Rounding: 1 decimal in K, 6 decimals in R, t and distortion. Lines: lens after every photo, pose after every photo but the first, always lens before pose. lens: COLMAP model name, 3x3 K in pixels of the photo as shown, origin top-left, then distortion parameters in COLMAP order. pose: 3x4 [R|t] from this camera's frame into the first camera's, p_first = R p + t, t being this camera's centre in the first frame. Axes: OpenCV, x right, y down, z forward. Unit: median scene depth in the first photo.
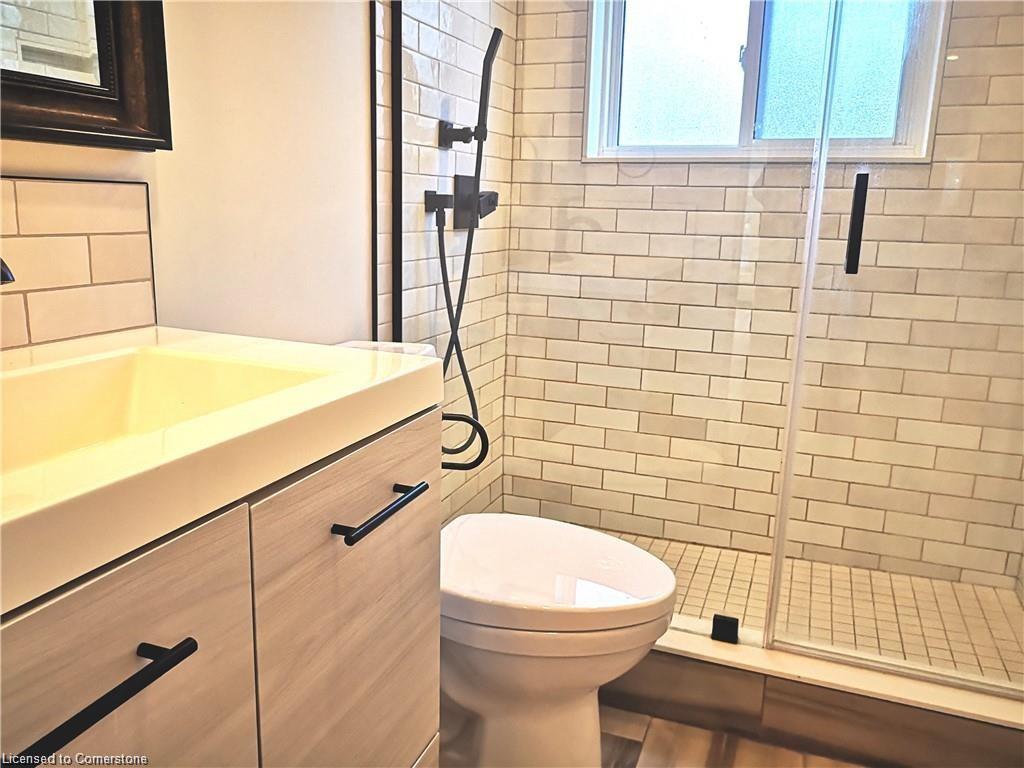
lens RADIAL K [[806.5, 0, 512.0], [0, 806.5, 384.0], [0, 0, 1]] dist [0.058065, -0.072525]
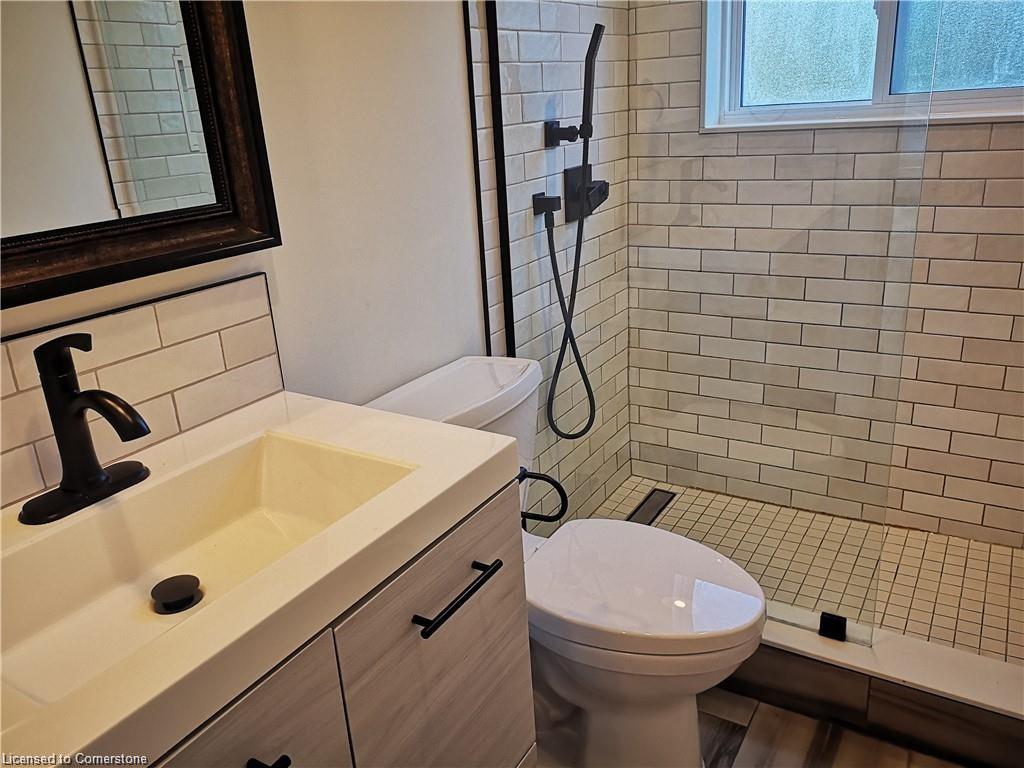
lens RADIAL K [[806.5, 0, 512.0], [0, 806.5, 384.0], [0, 0, 1]] dist [0.058065, -0.072525]
pose [[0.979314, -0.016800, -0.201650, 0.067821], [0.042163, 0.991616, 0.122150, -0.123829], [0.197907, -0.128125, 0.971811, -0.032651]]
